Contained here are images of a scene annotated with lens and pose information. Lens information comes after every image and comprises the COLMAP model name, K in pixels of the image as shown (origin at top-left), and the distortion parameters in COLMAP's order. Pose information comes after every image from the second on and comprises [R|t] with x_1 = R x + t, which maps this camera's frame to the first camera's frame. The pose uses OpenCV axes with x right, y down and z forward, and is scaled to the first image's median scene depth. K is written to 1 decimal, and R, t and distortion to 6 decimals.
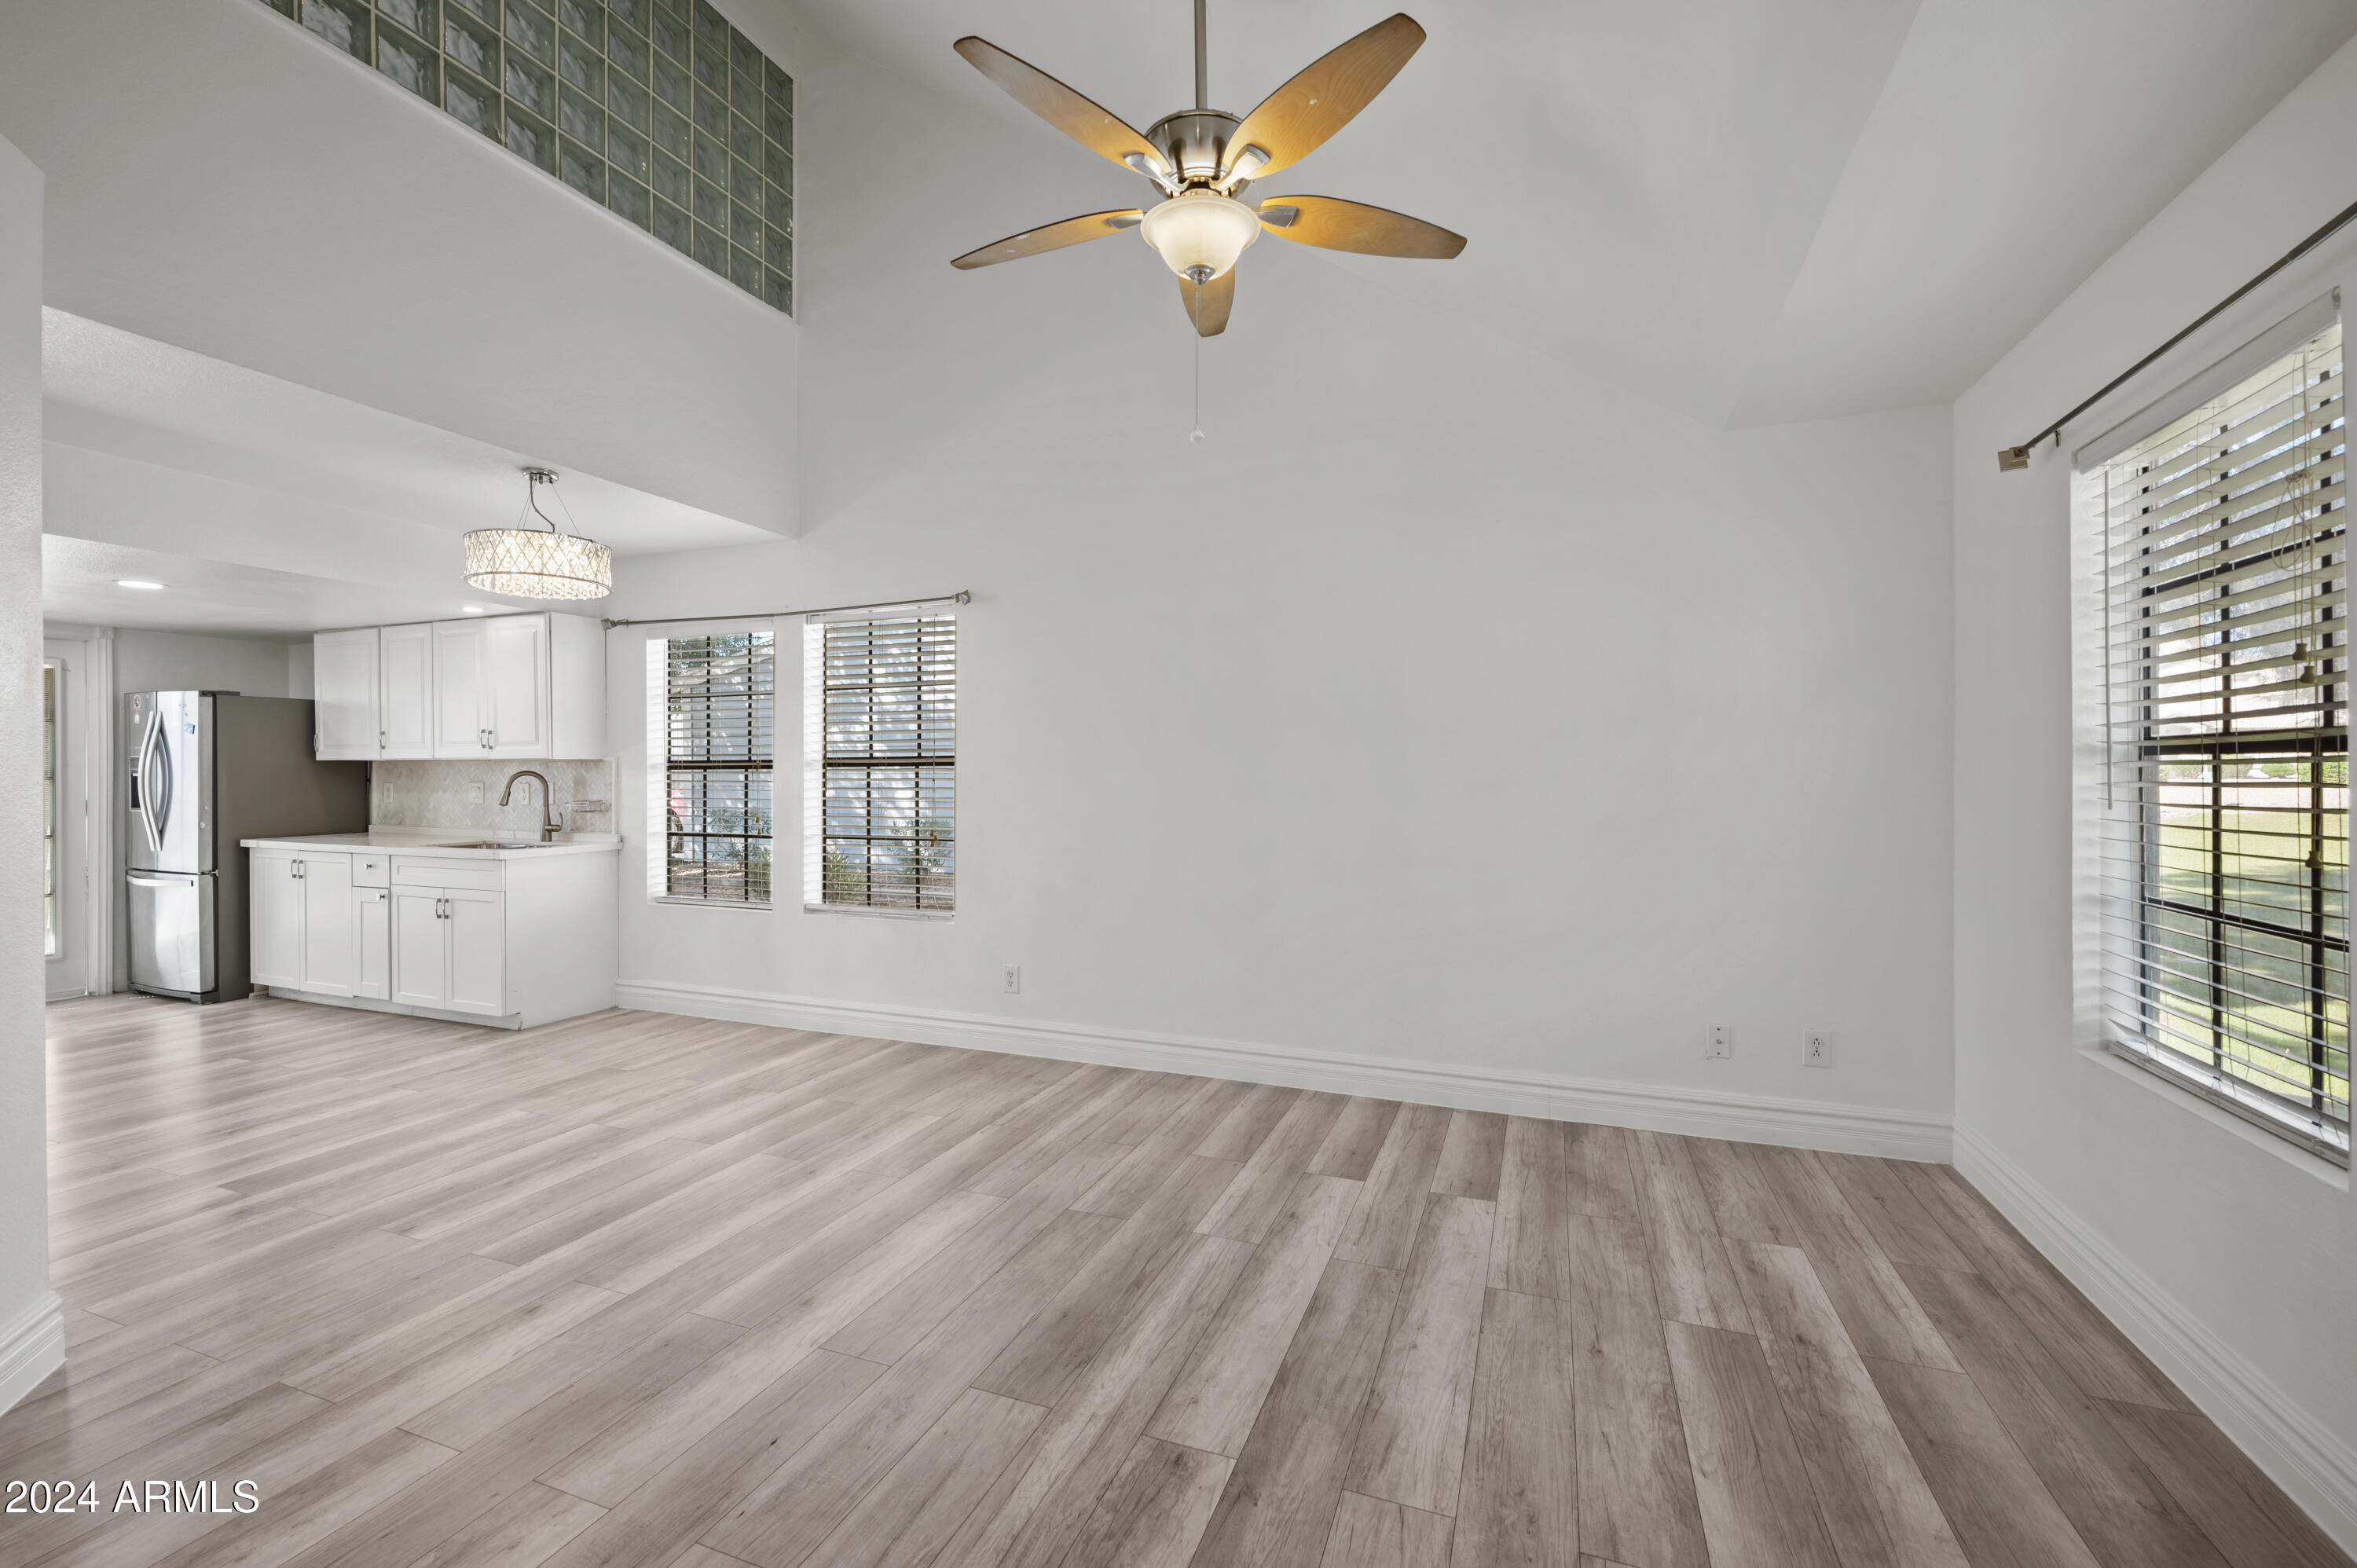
lens RADIAL K [[951.5, 0, 1206.4], [0, 951.5, 771.2], [0, 0, 1]] dist [-0.006372, 0.000796]
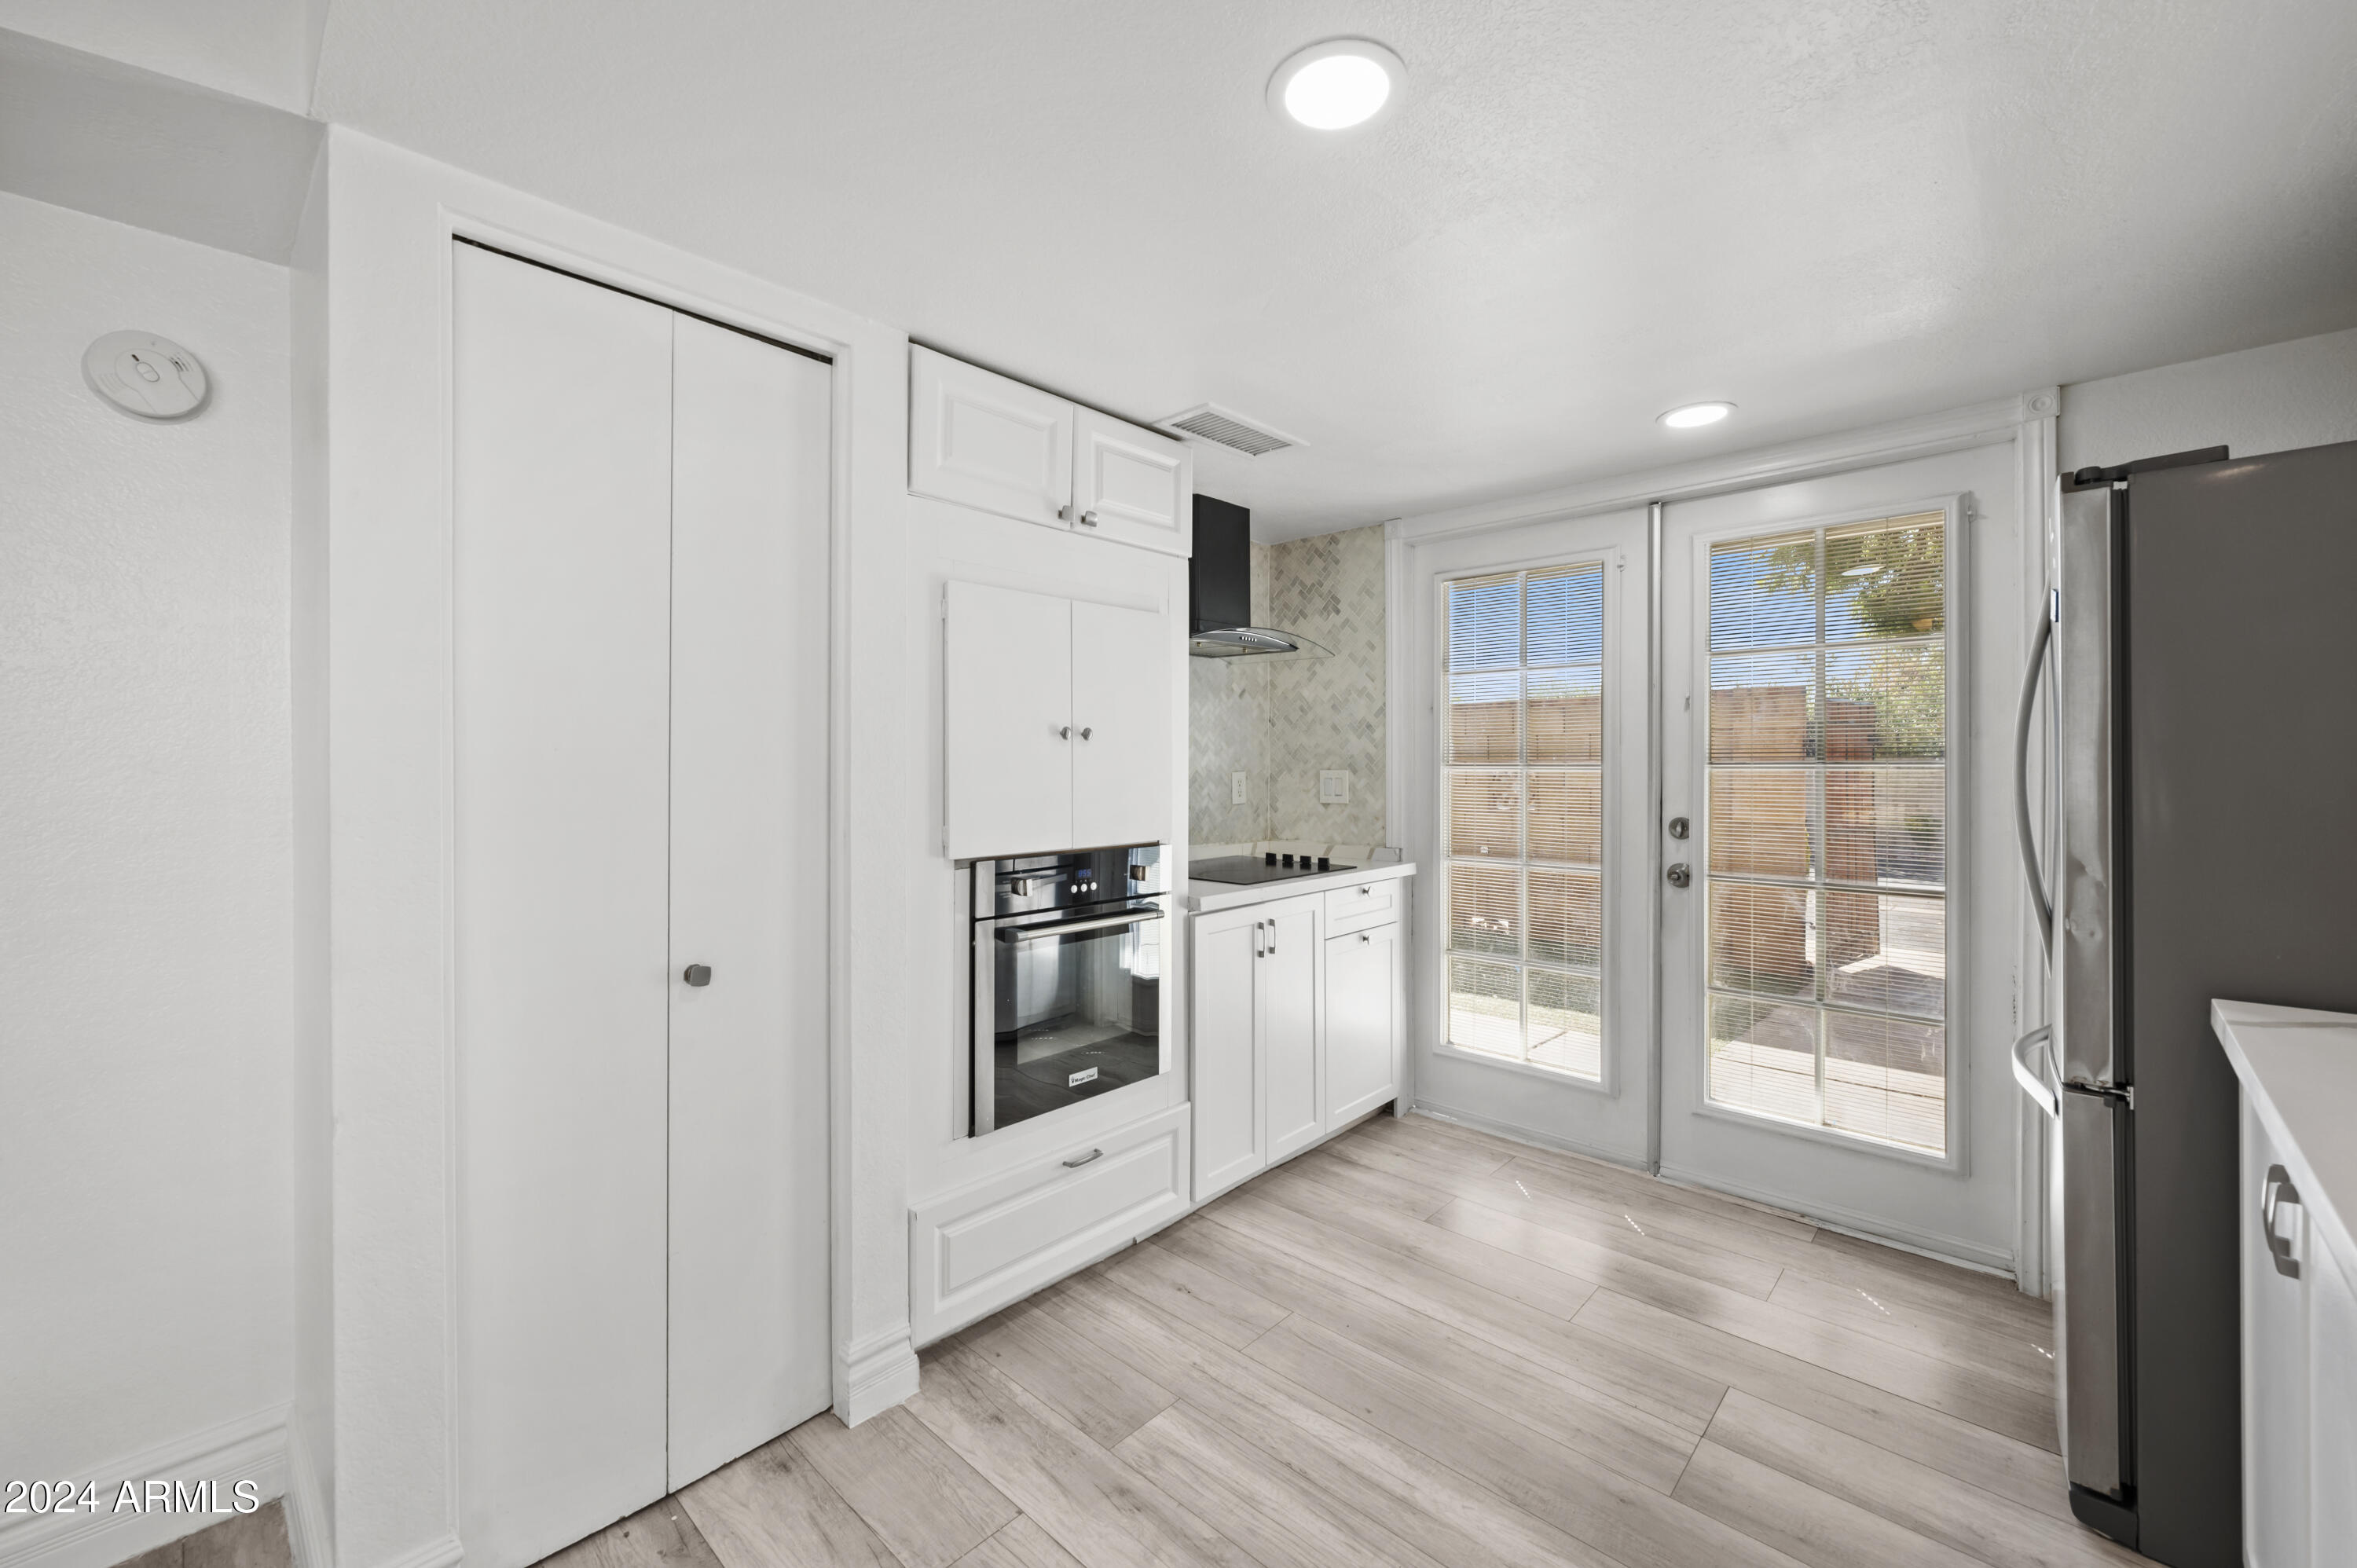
lens RADIAL K [[951.5, 0, 1169.6], [0, 951.5, 760.7], [0, 0, 1]] dist [-0.006372, 0.000796]
pose [[-0.406949, 0.003883, -0.913443, -0.937072], [0.005040, 0.999985, 0.002006, 0.004435], [0.913437, -0.003788, -0.406963, 1.195814]]
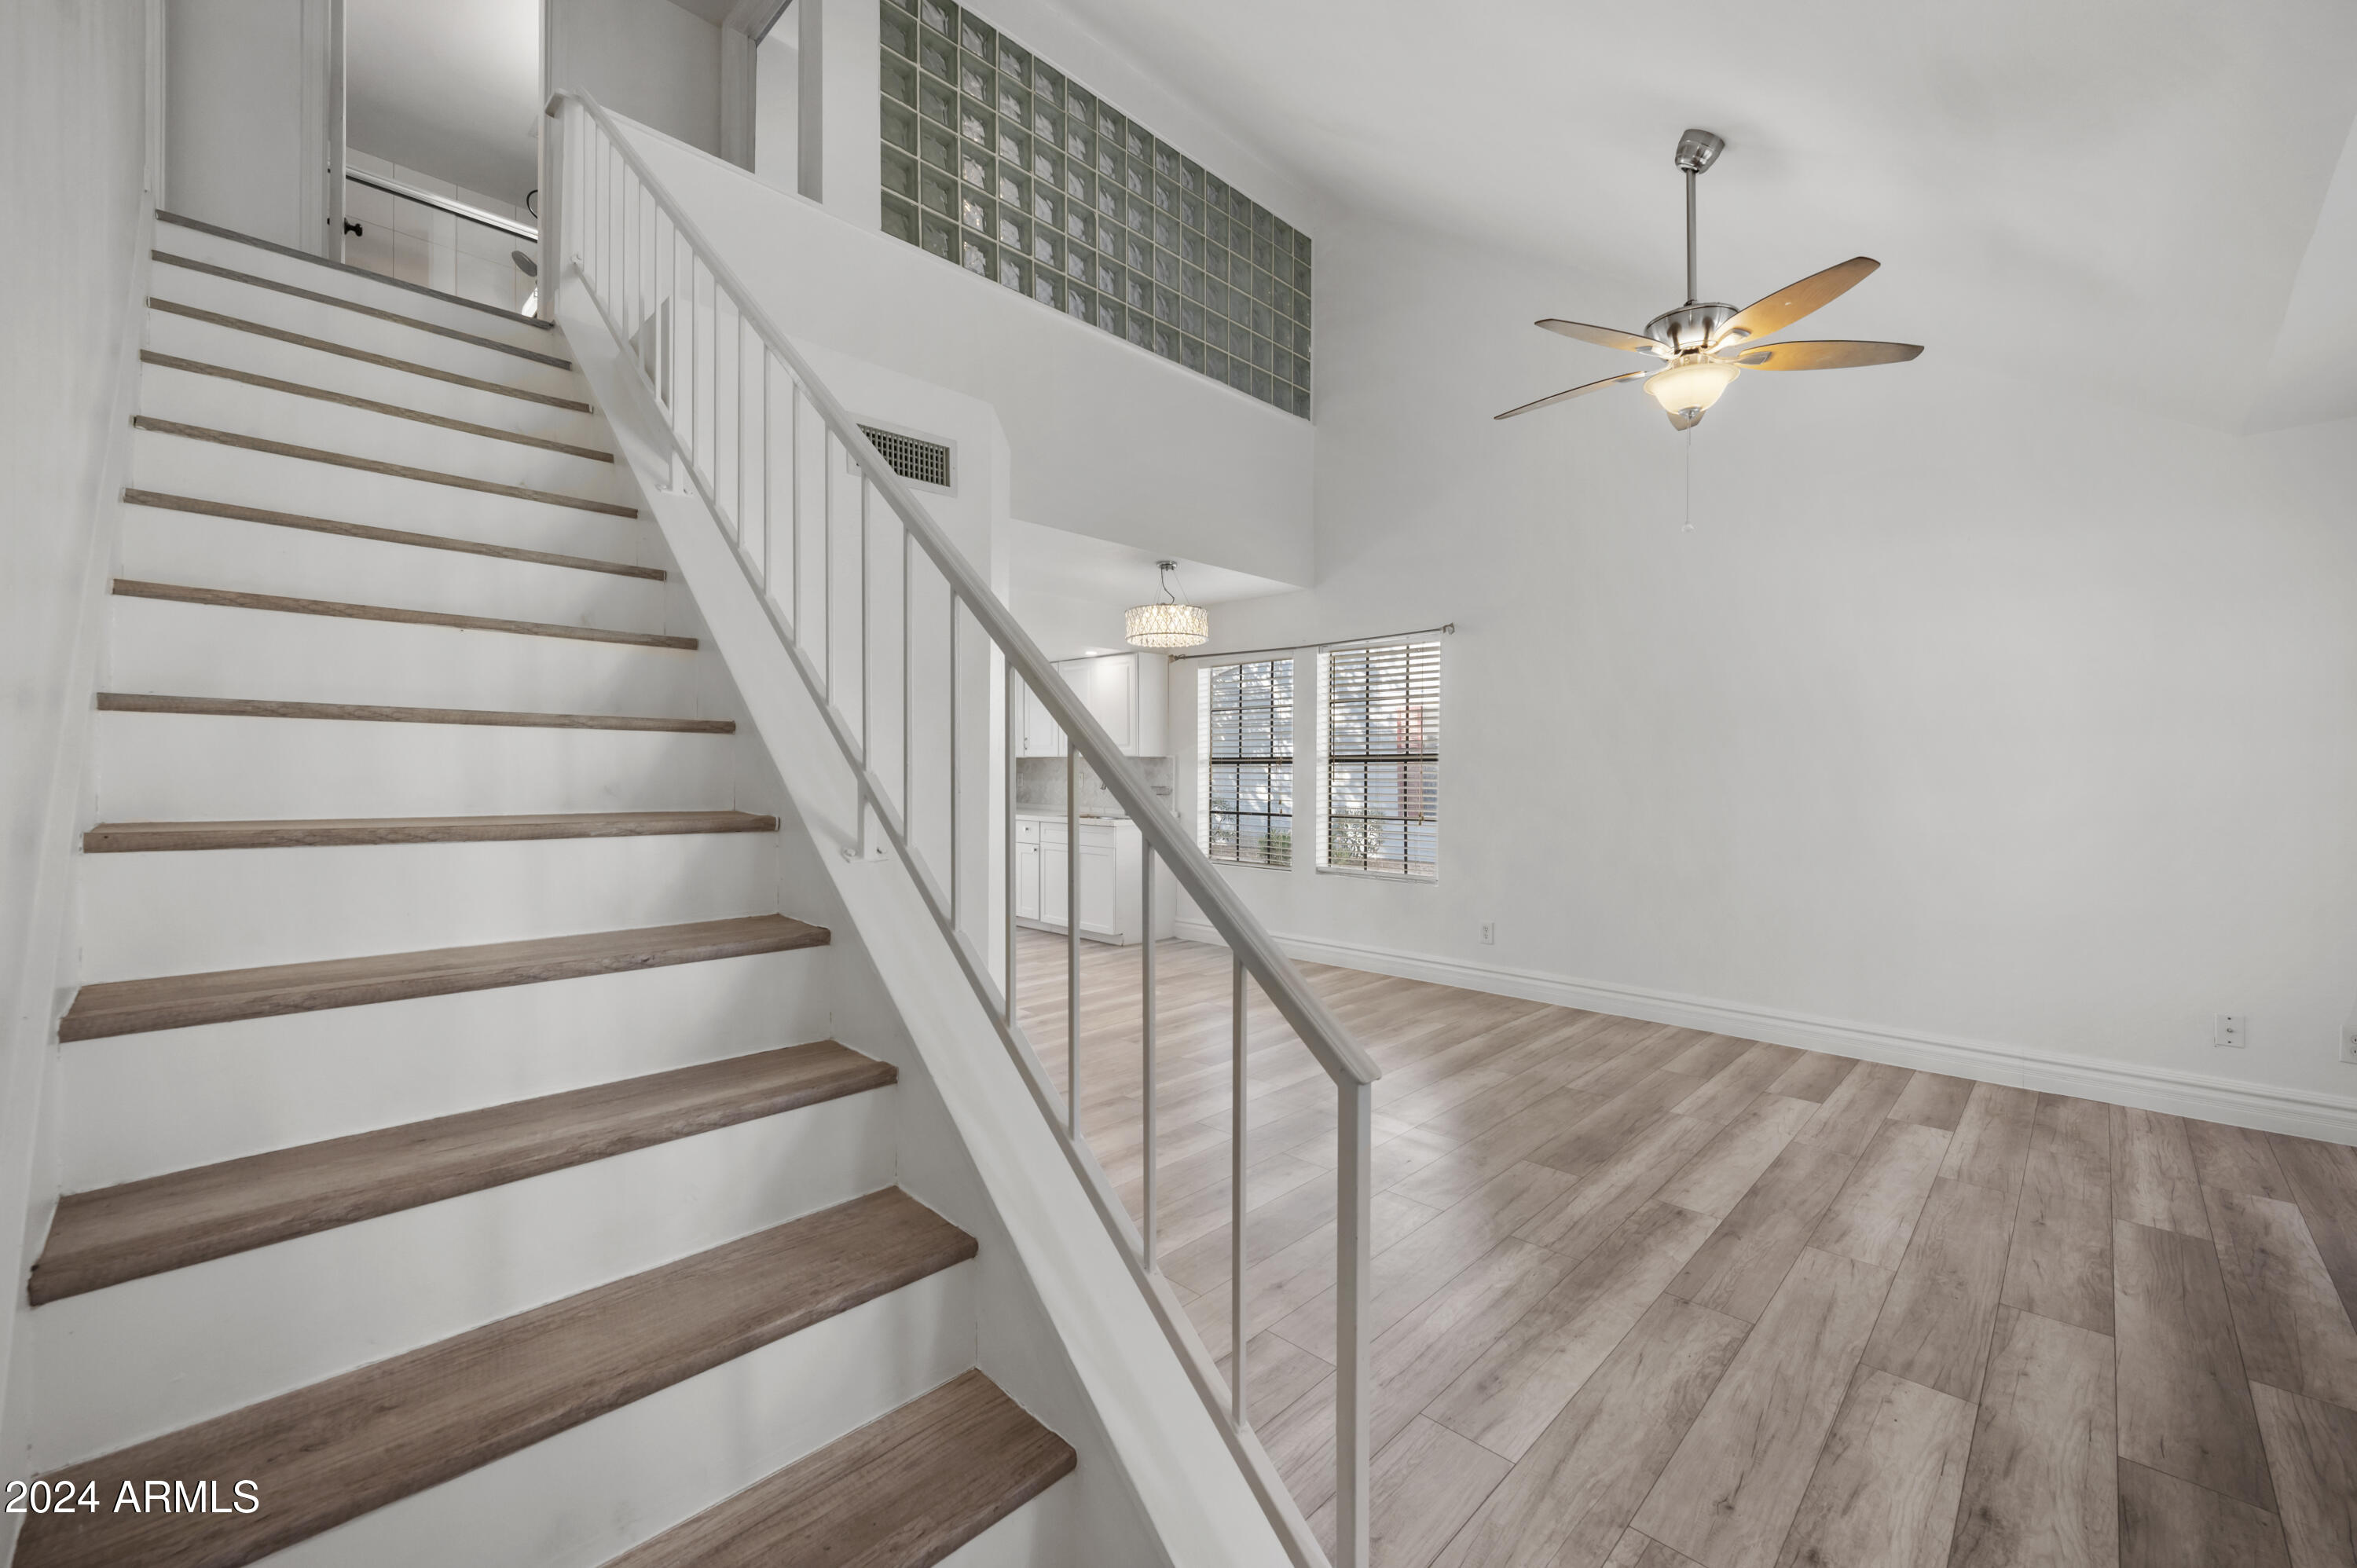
lens RADIAL K [[951.5, 0, 1184.9], [0, 951.5, 773.9], [0, 0, 1]] dist [-0.006372, 0.000796]
pose [[0.911874, 0.005220, -0.410437, -0.062569], [-0.002298, 0.999968, 0.007612, 0.002611], [0.410464, -0.005998, 0.911857, -0.339732]]
